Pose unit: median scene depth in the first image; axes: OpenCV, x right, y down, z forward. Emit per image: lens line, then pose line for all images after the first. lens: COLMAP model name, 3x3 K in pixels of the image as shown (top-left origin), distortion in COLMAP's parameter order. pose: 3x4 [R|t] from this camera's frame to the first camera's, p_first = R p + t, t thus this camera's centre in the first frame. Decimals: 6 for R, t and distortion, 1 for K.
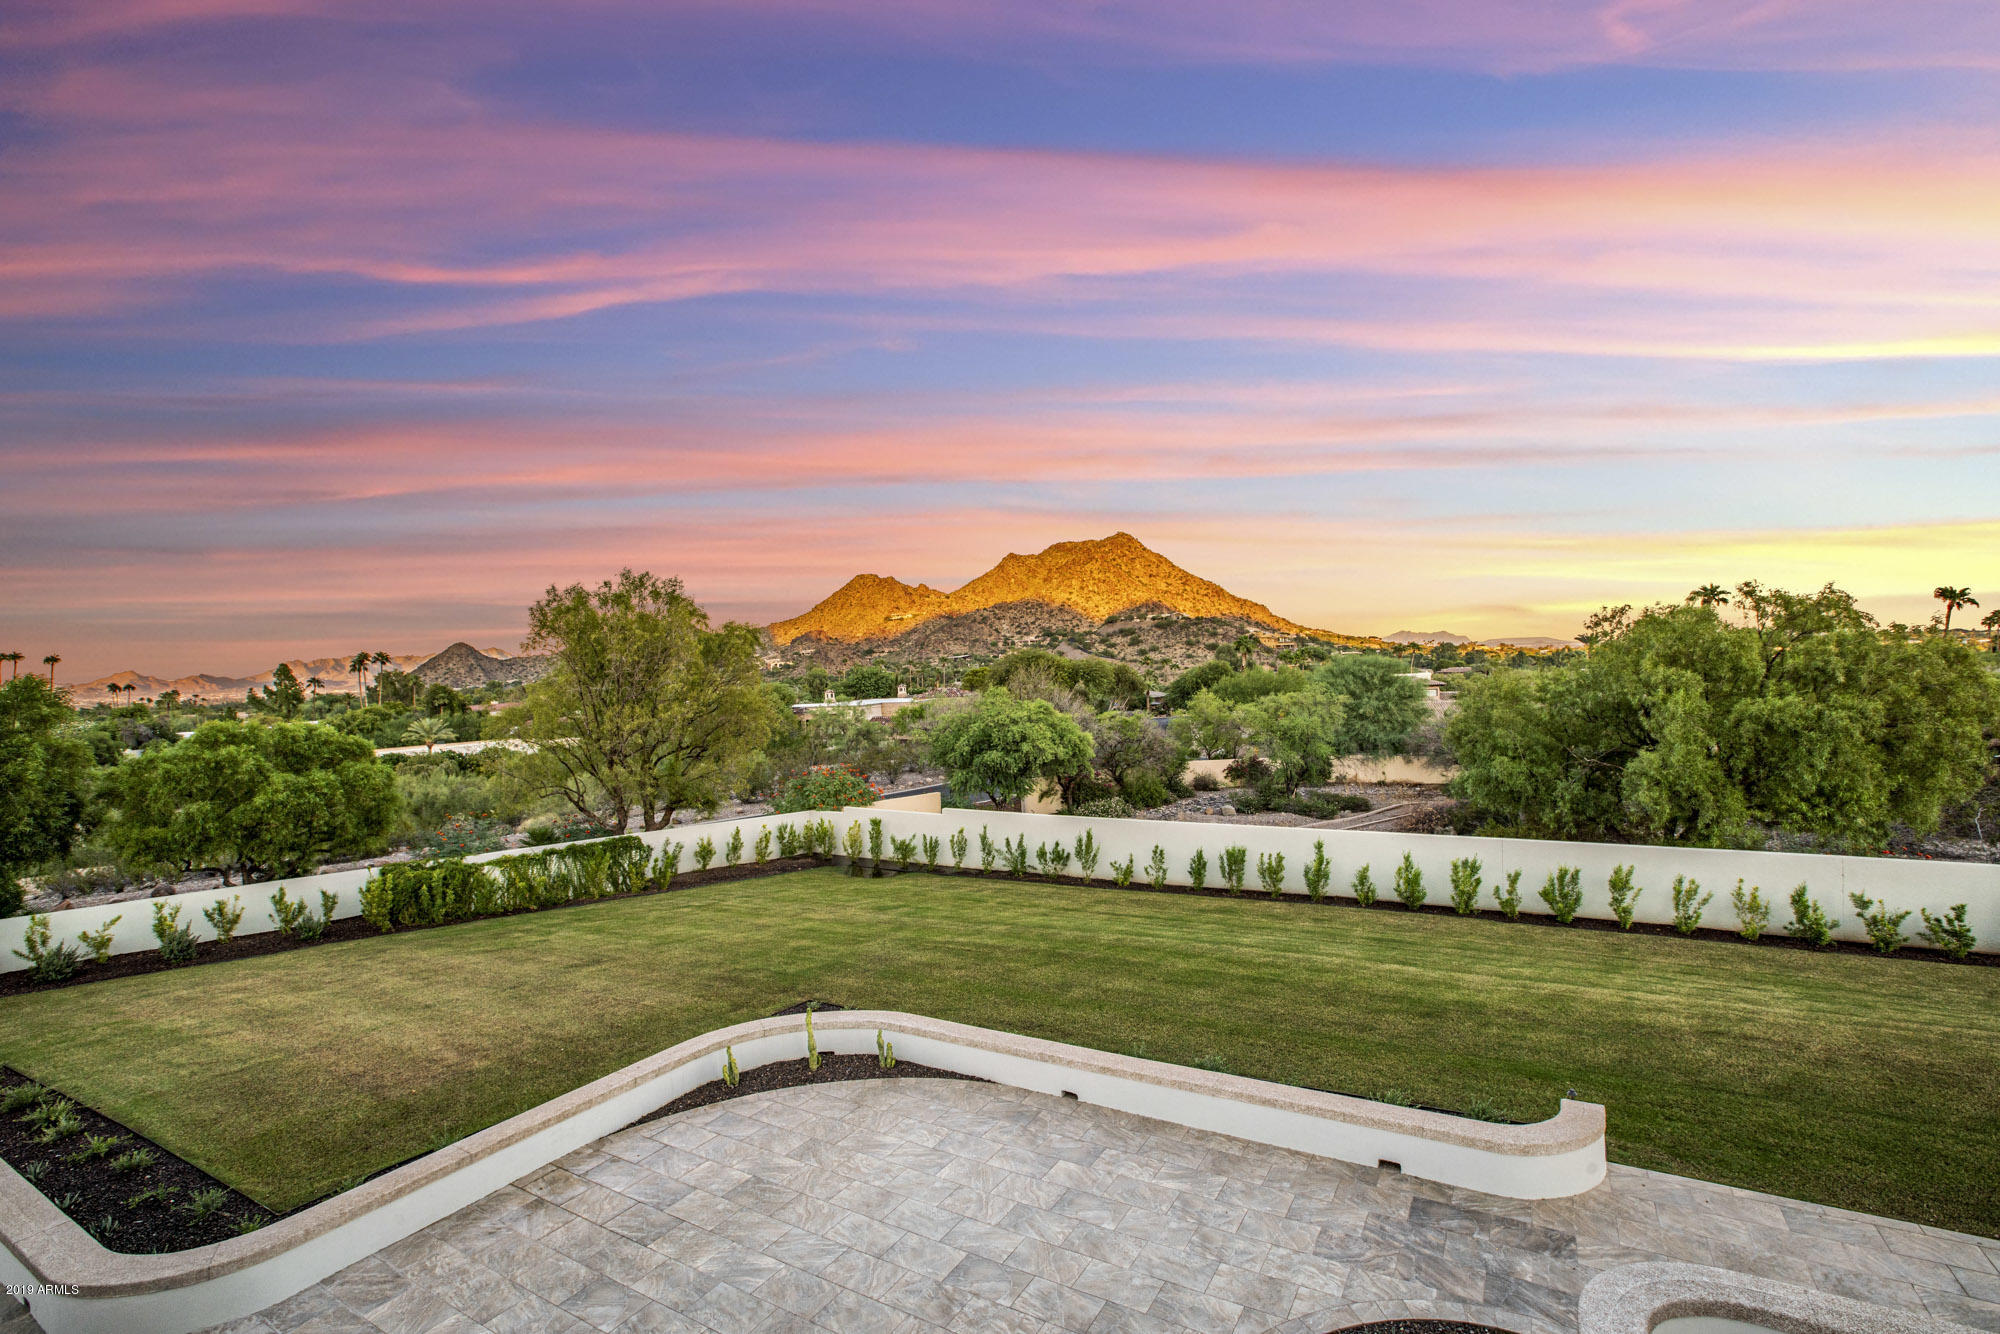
lens RADIAL K [[903.5, 0, 1000.0], [0, 903.5, 667.0], [0, 0, 1]] dist [-0.036372, 0.009322]
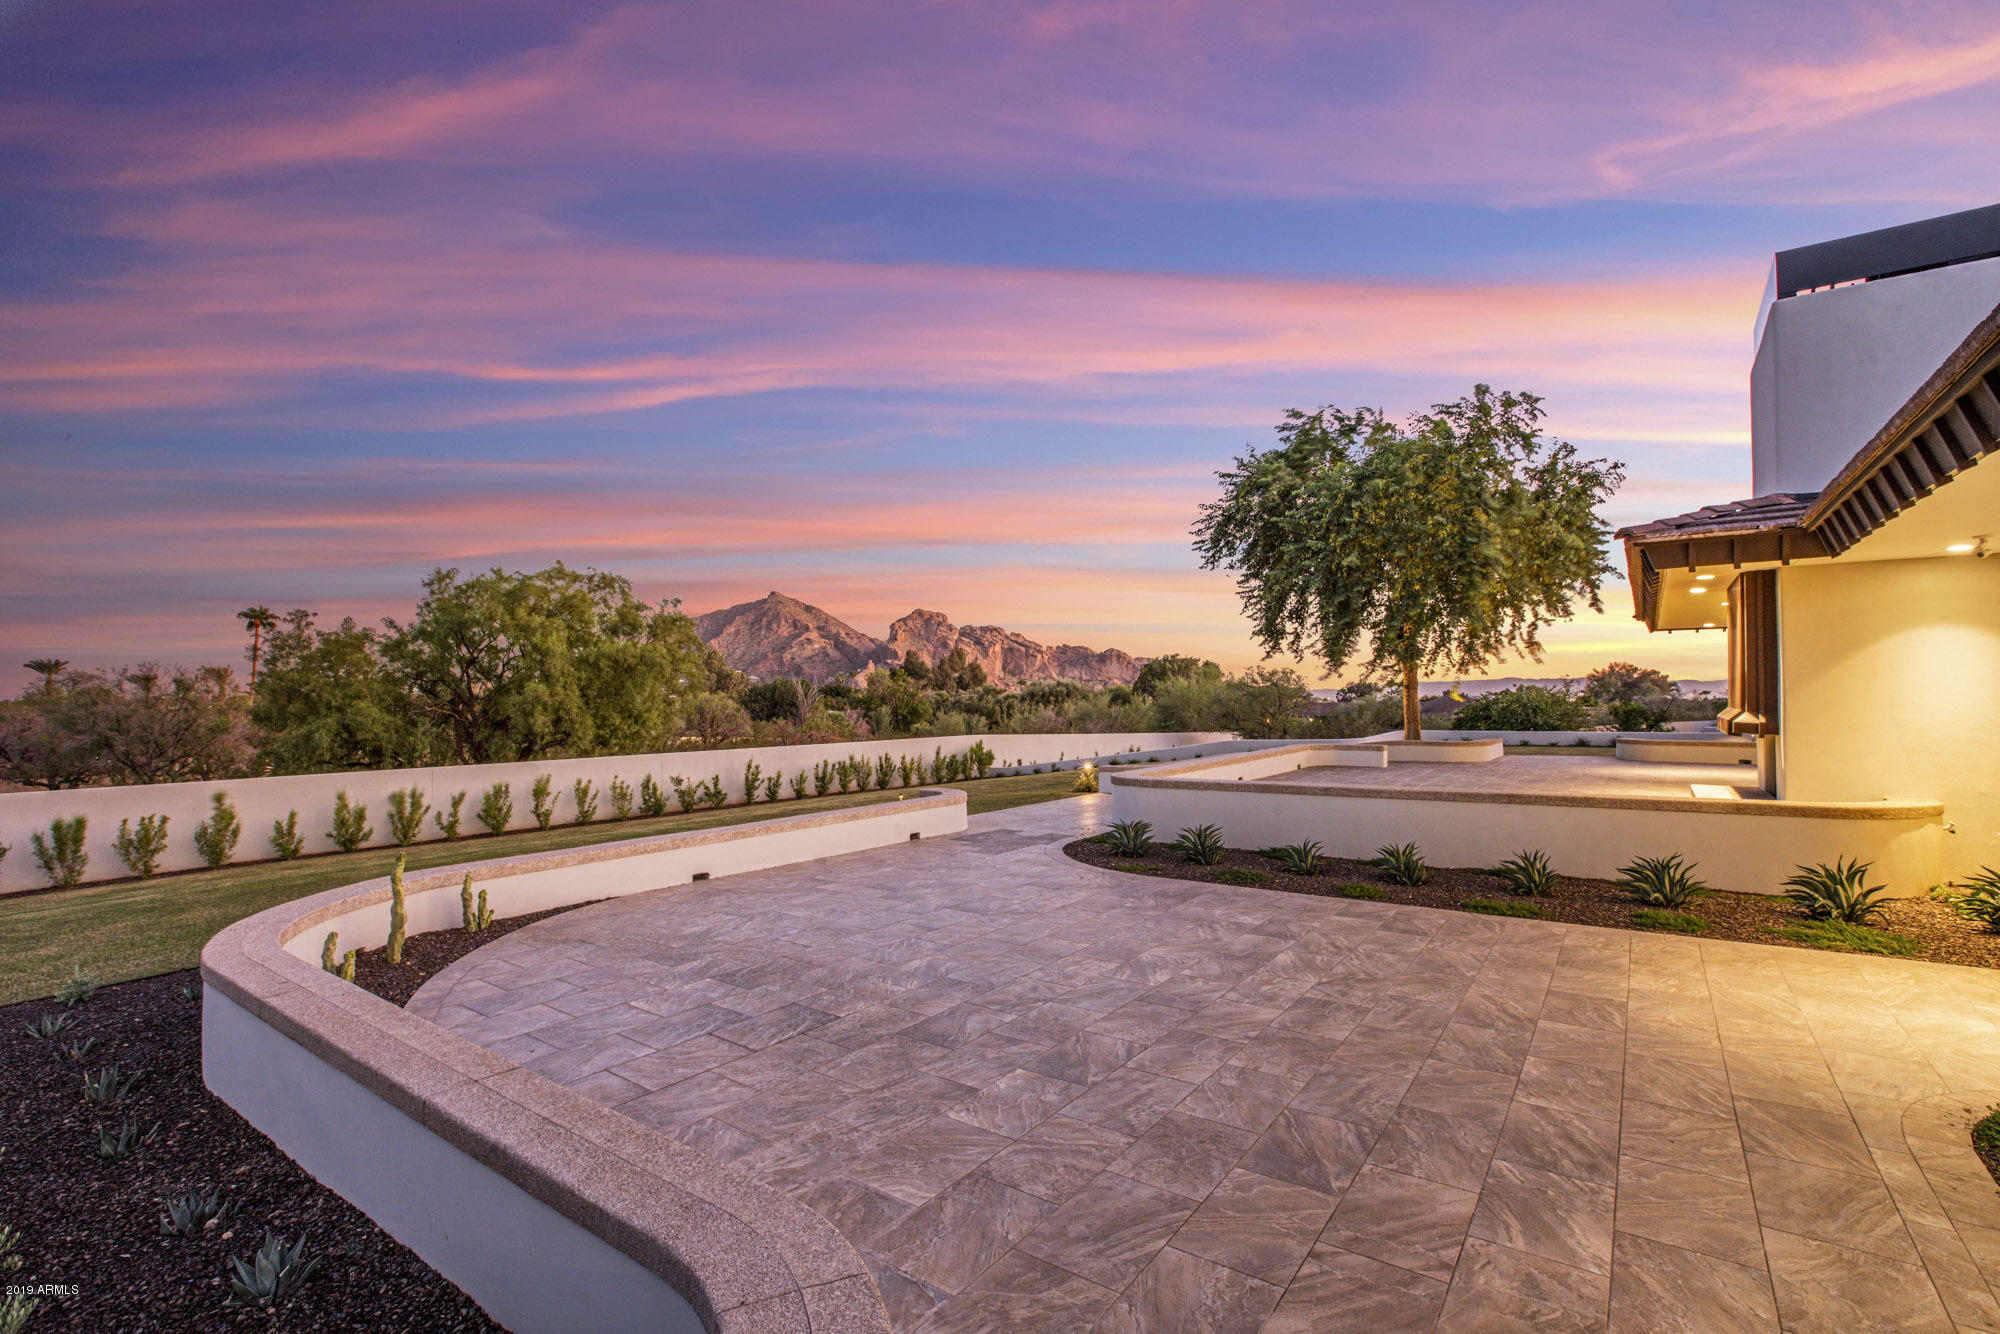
lens RADIAL K [[917.6, 0, 990.5], [0, 917.6, 688.8], [0, 0, 1]] dist [-0.060572, 0.020930]
pose [[0.093198, 0.045089, 0.994626, -0.481288], [0.001760, 0.998965, -0.045450, 0.192324], [-0.995646, 0.005986, 0.093022, 0.362942]]
